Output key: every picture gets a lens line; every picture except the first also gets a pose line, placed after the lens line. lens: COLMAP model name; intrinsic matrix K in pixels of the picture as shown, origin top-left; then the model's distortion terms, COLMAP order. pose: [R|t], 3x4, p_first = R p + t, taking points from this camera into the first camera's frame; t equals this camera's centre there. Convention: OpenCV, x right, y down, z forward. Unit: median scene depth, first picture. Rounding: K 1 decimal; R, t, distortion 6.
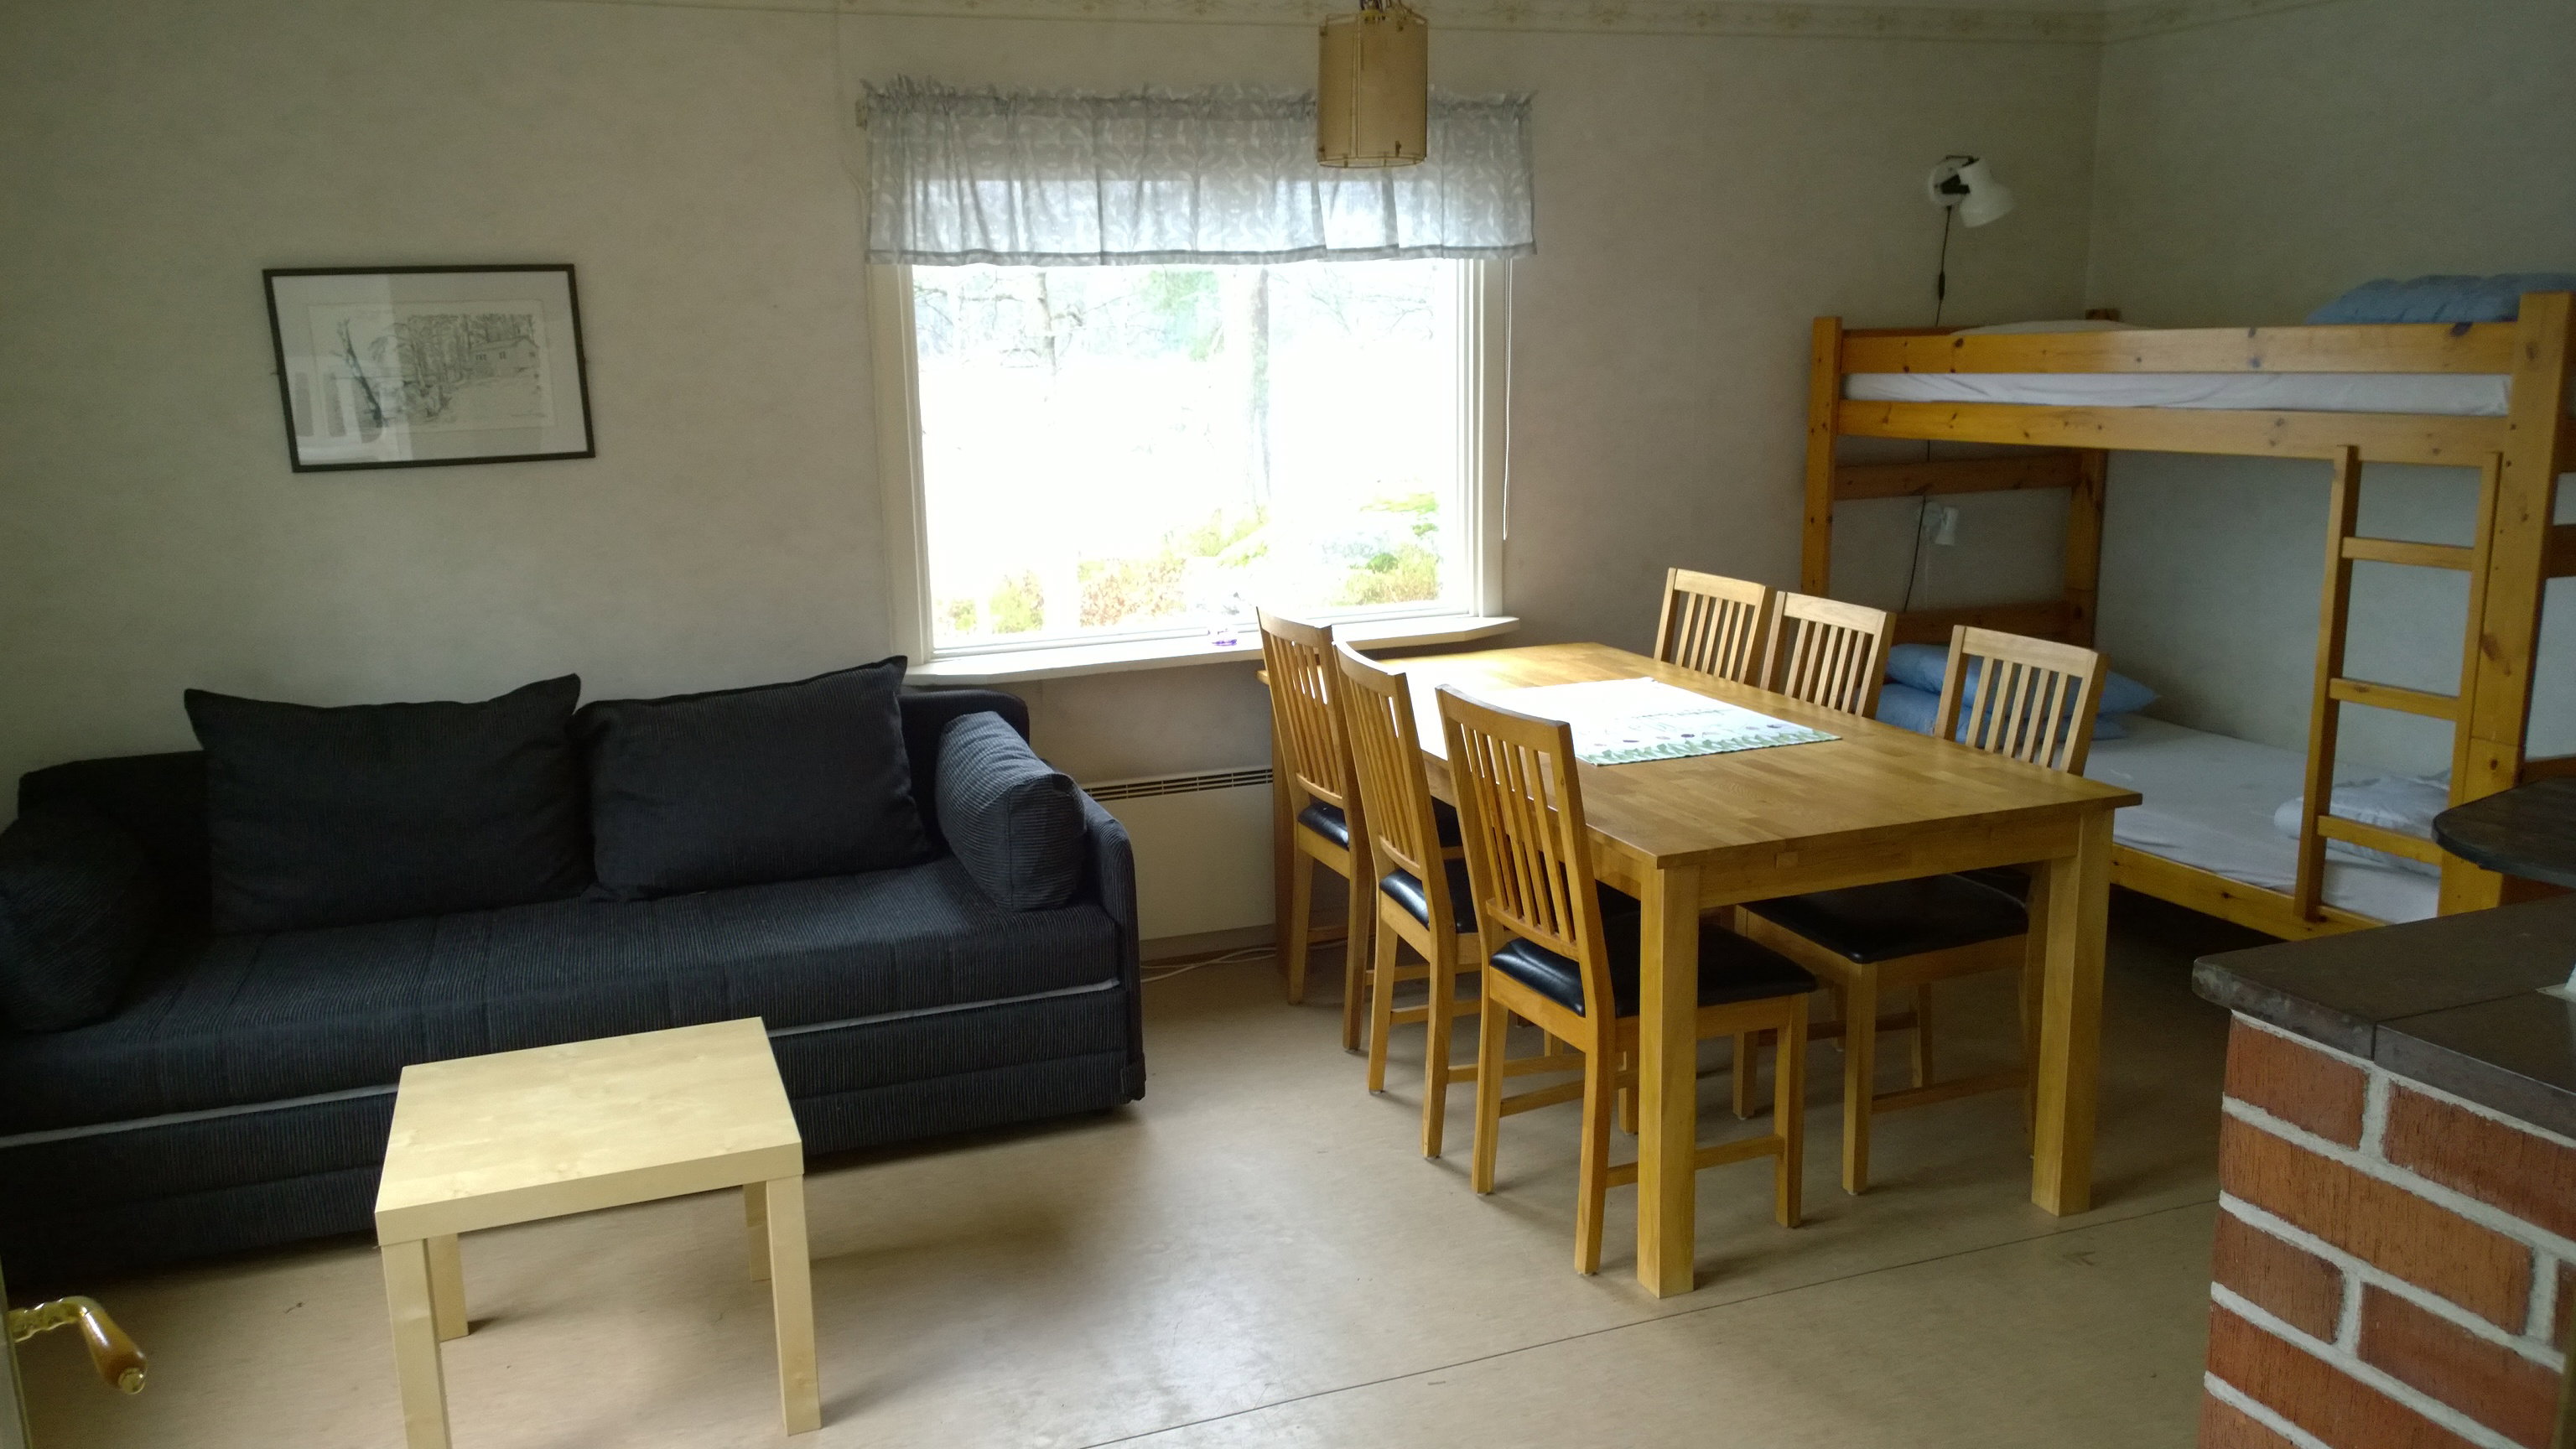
lens RADIAL K [[1941.9, 0, 1283.2], [0, 1941.9, 722.4], [0, 0, 1]] dist [0.040653, -0.010462]
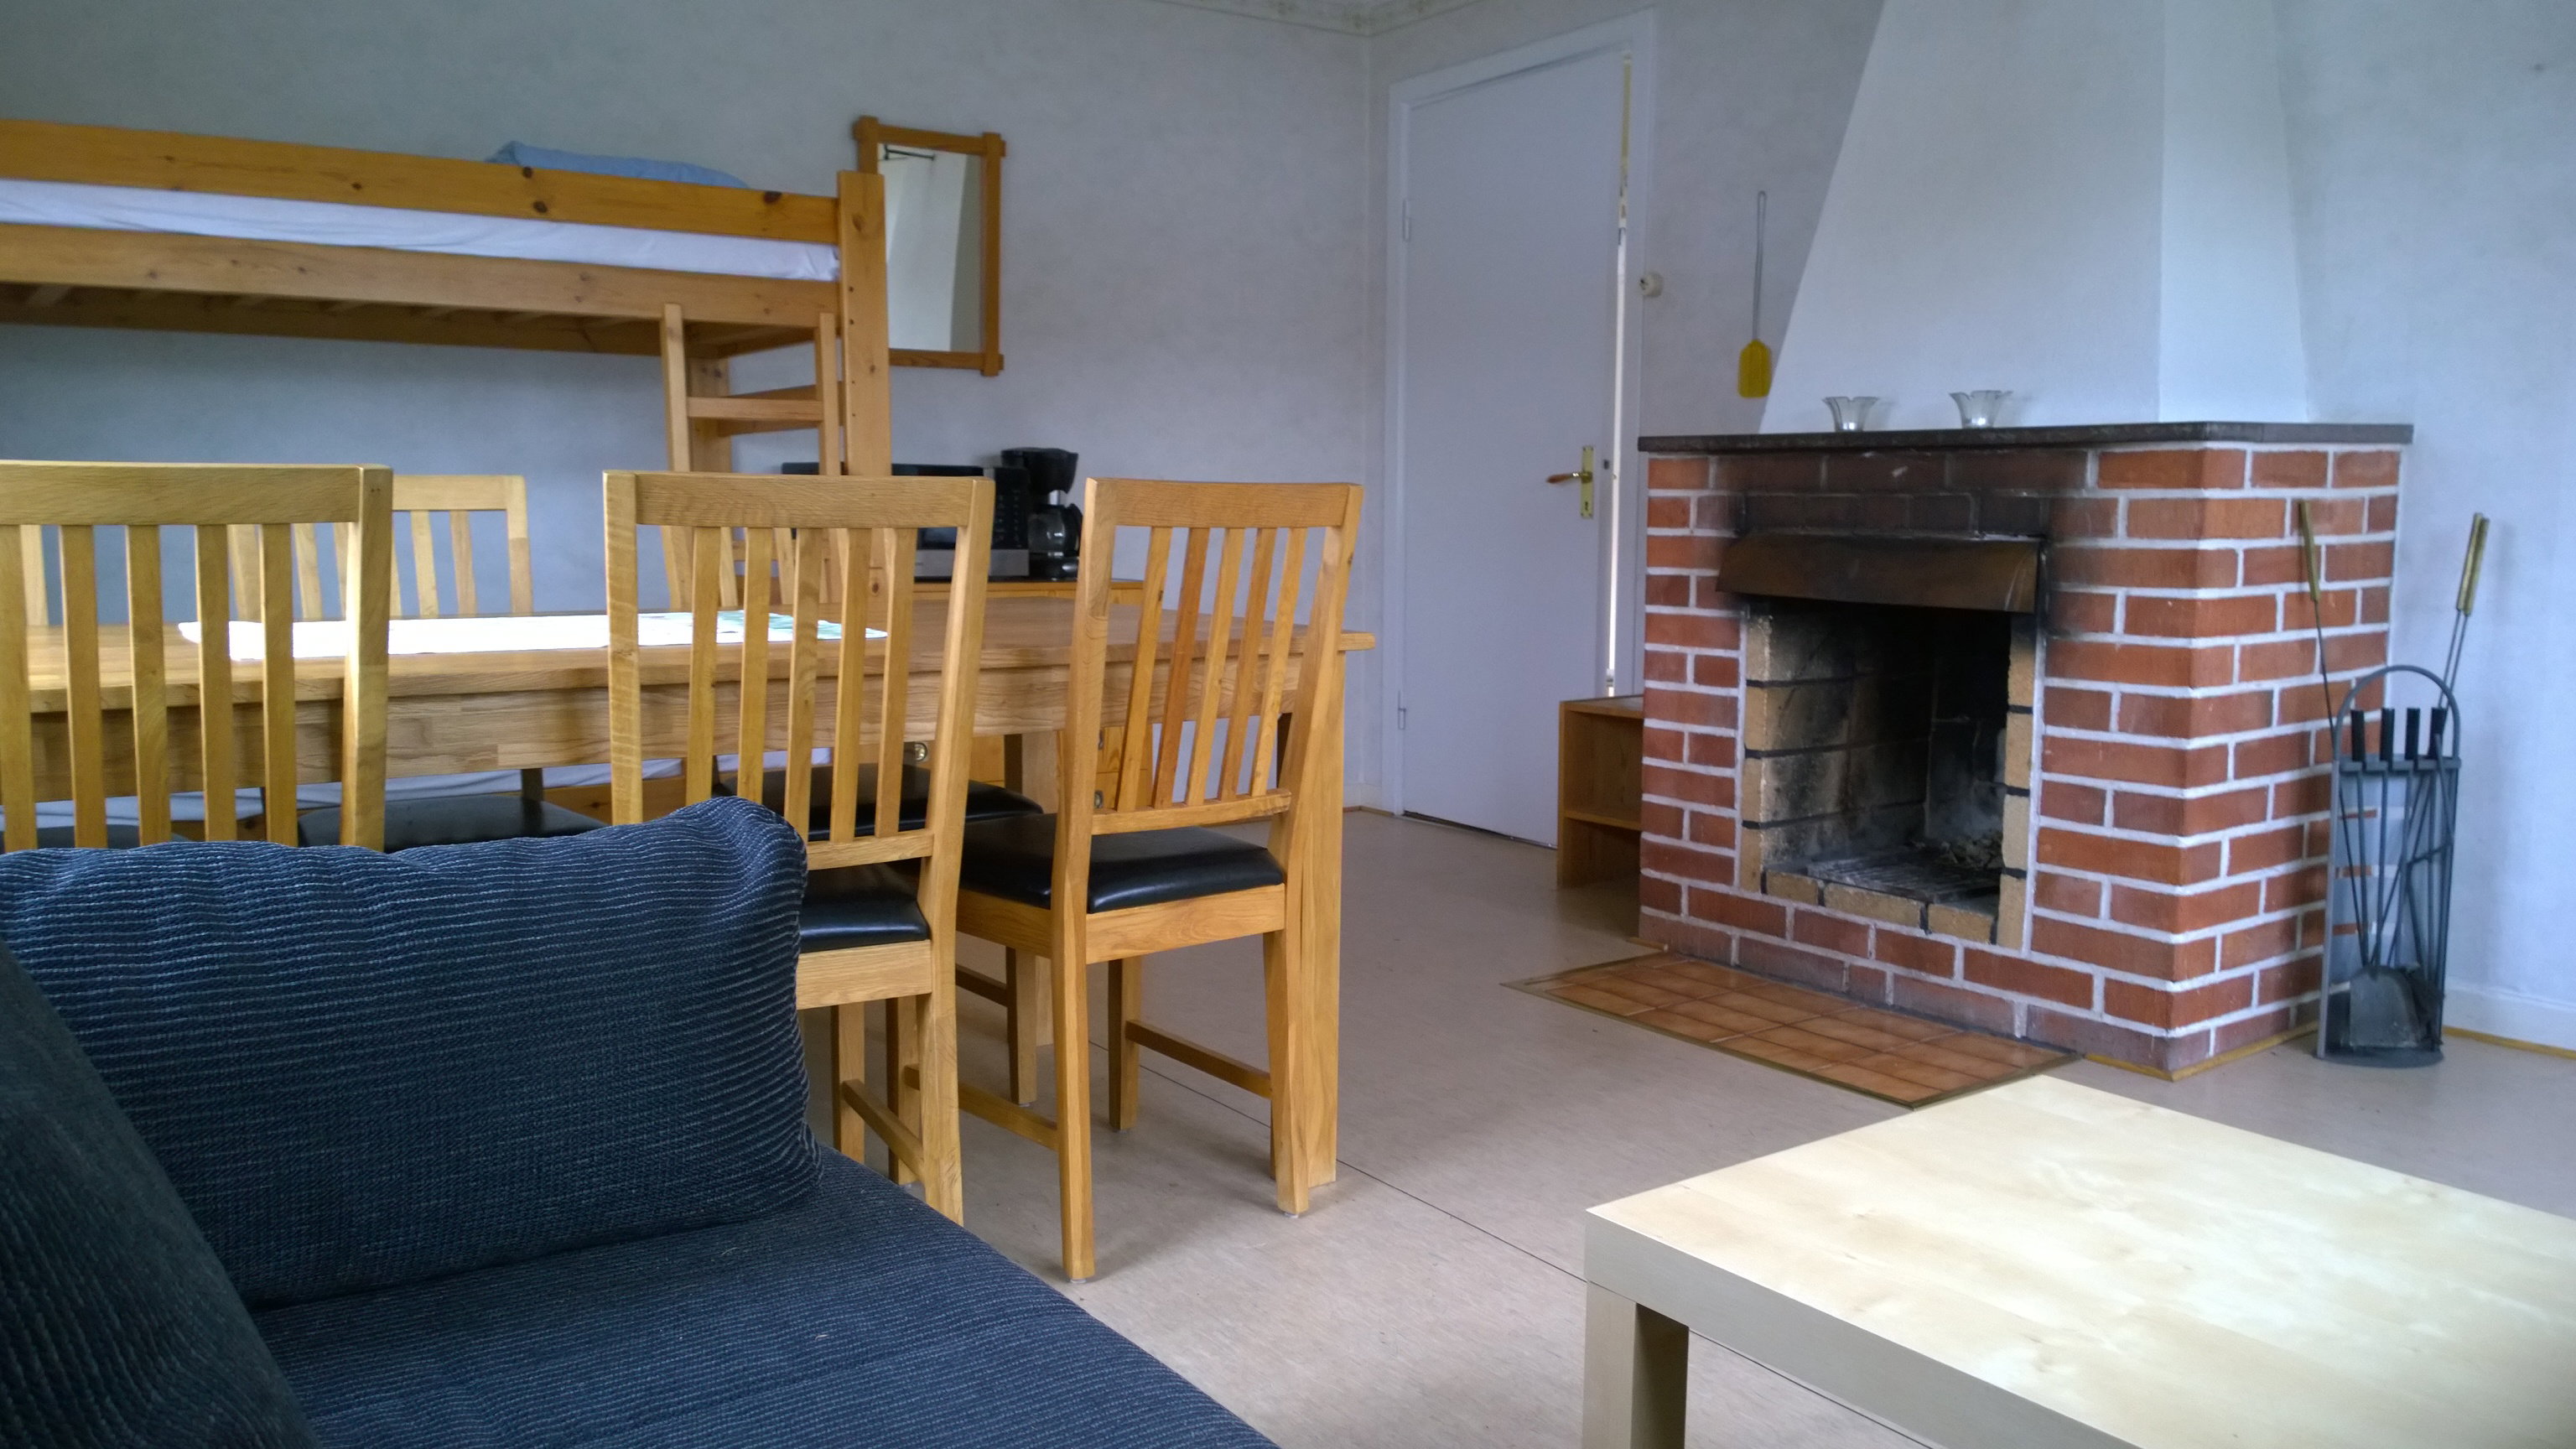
lens RADIAL K [[1941.9, 0, 1279.4], [0, 1941.9, 722.9], [0, 0, 1]] dist [0.040653, -0.010462]
pose [[-0.257921, -0.093763, 0.961606, -0.430975], [0.192488, 0.970341, 0.146244, -0.018603], [-0.946797, 0.222817, -0.232223, 0.854023]]
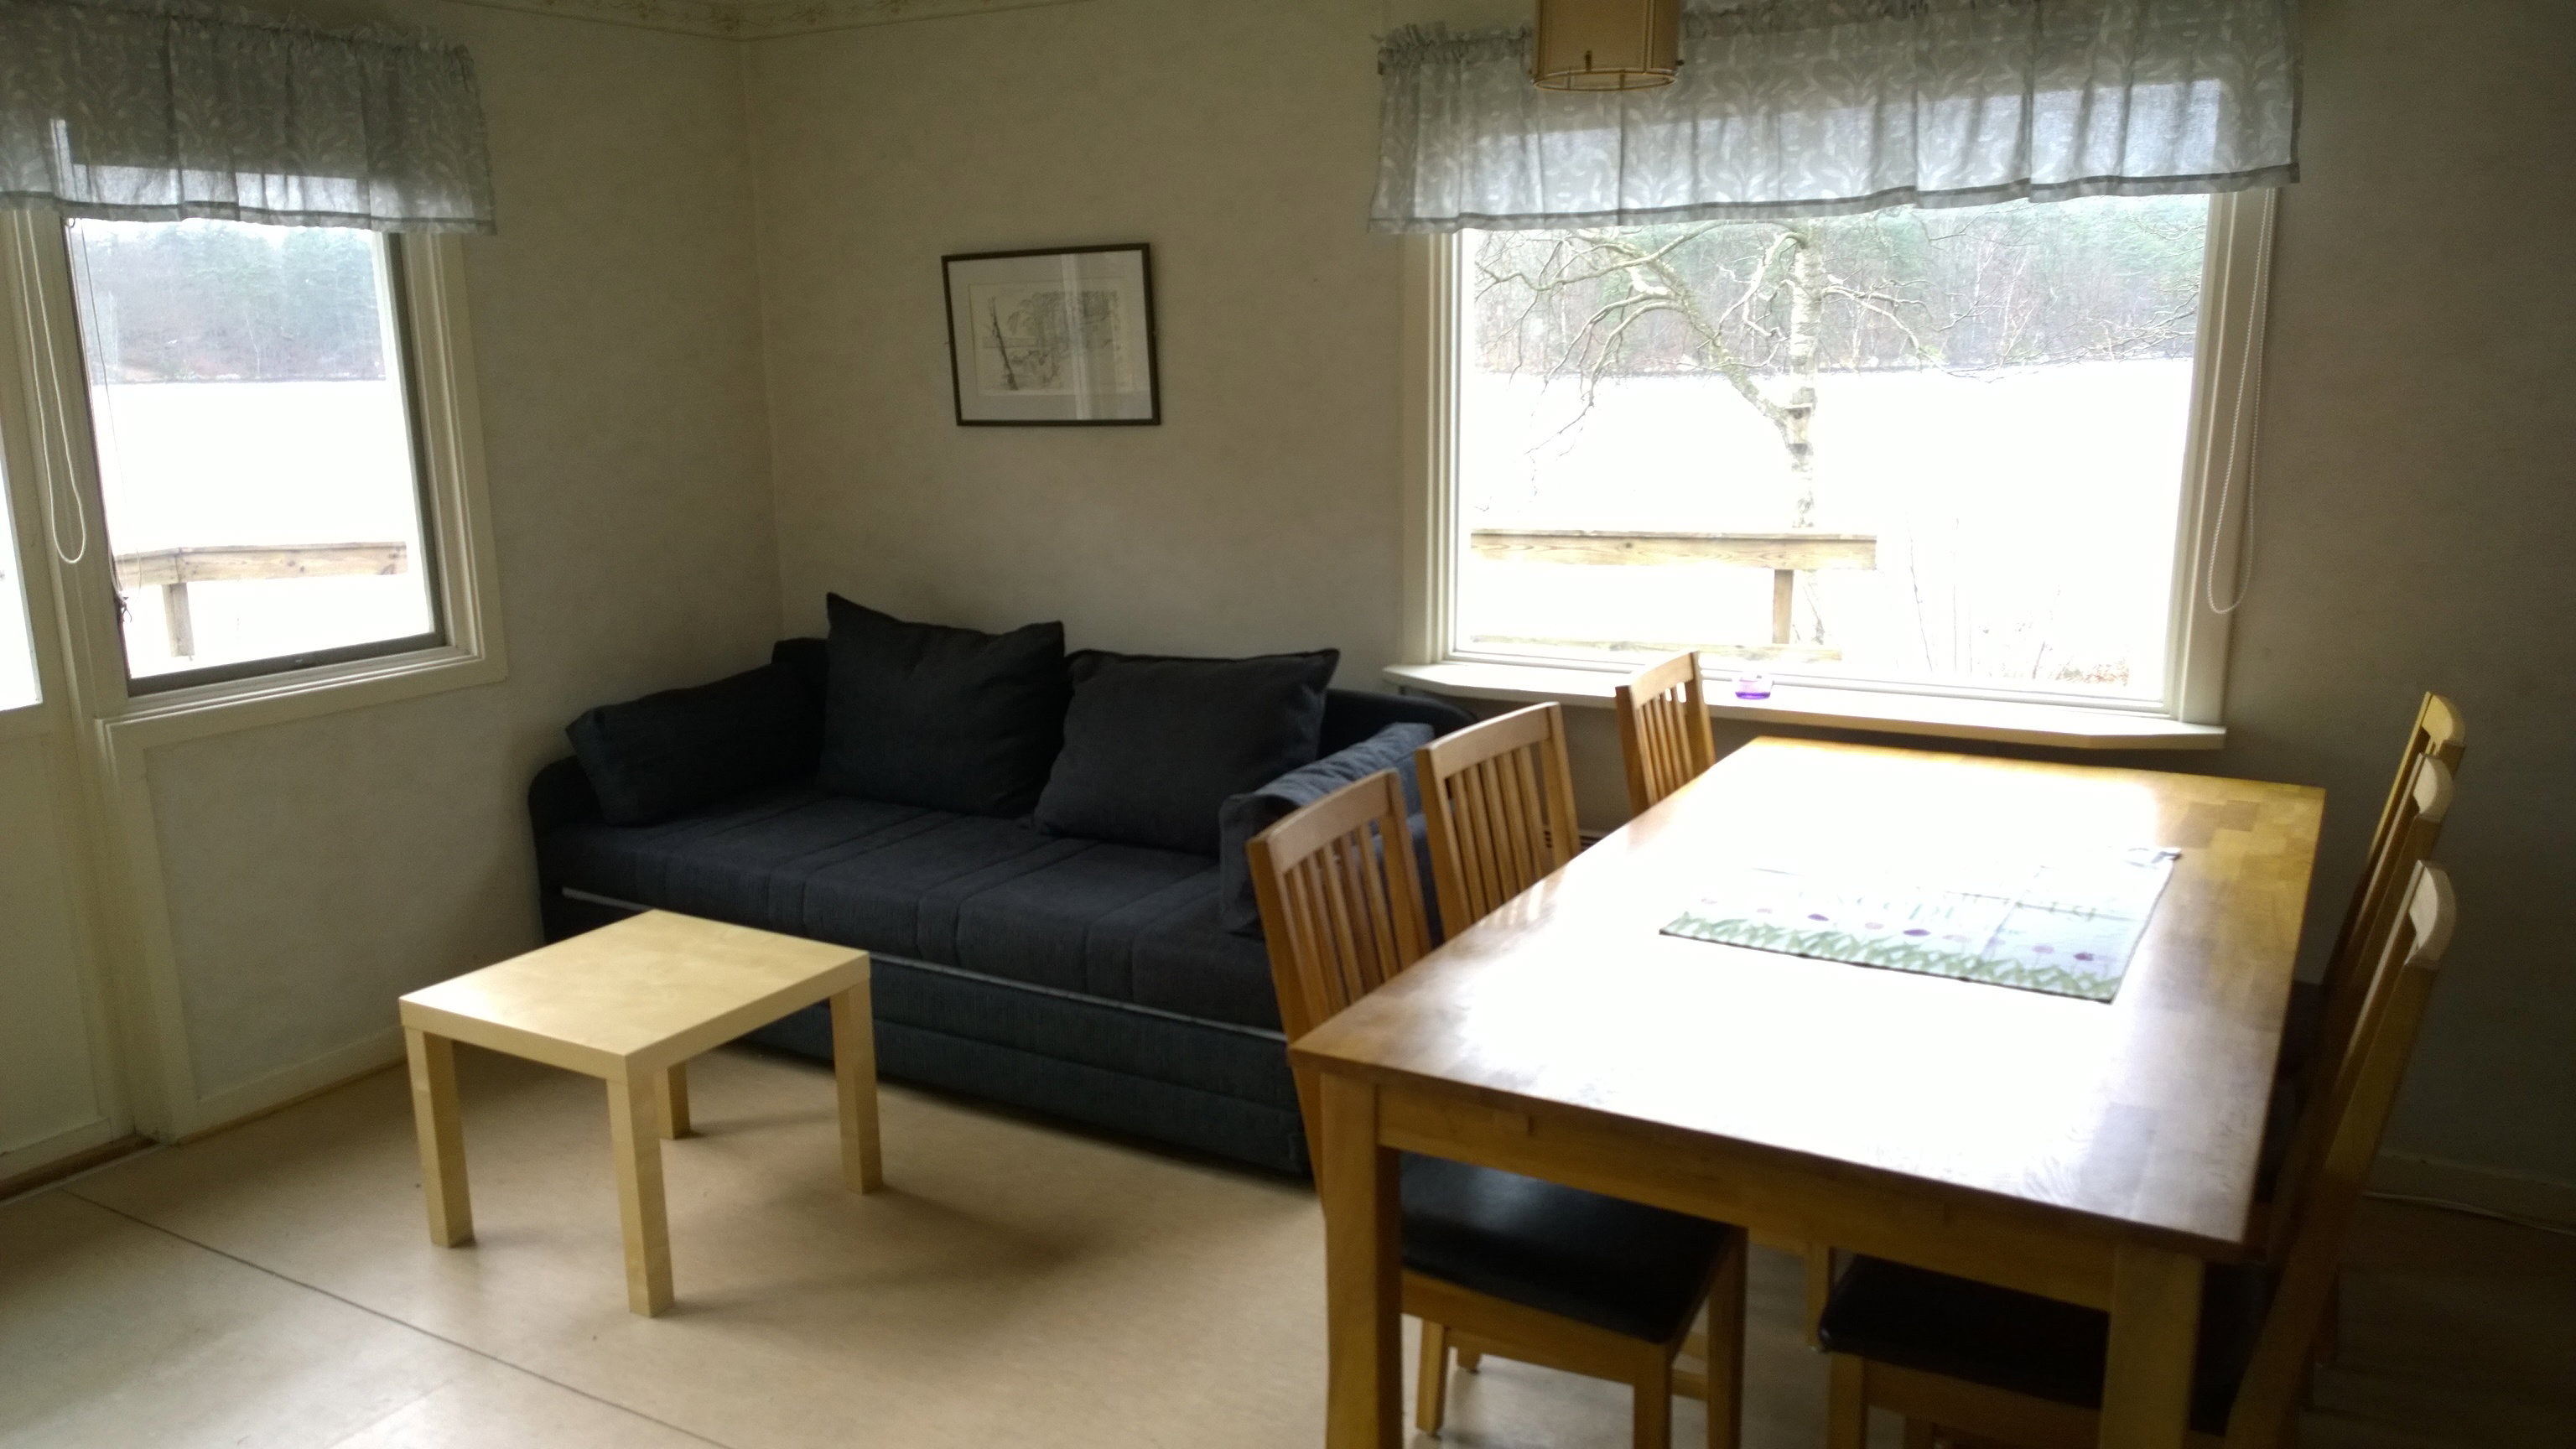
lens RADIAL K [[1829.9, 0, 1280.9], [0, 1829.9, 747.6], [0, 0, 1]] dist [0.041160, -0.005509]
pose [[0.633980, 0.179640, -0.752196, 0.454425], [-0.156676, 0.982312, 0.102544, -0.071802], [0.757312, 0.052840, 0.650912, 0.384702]]
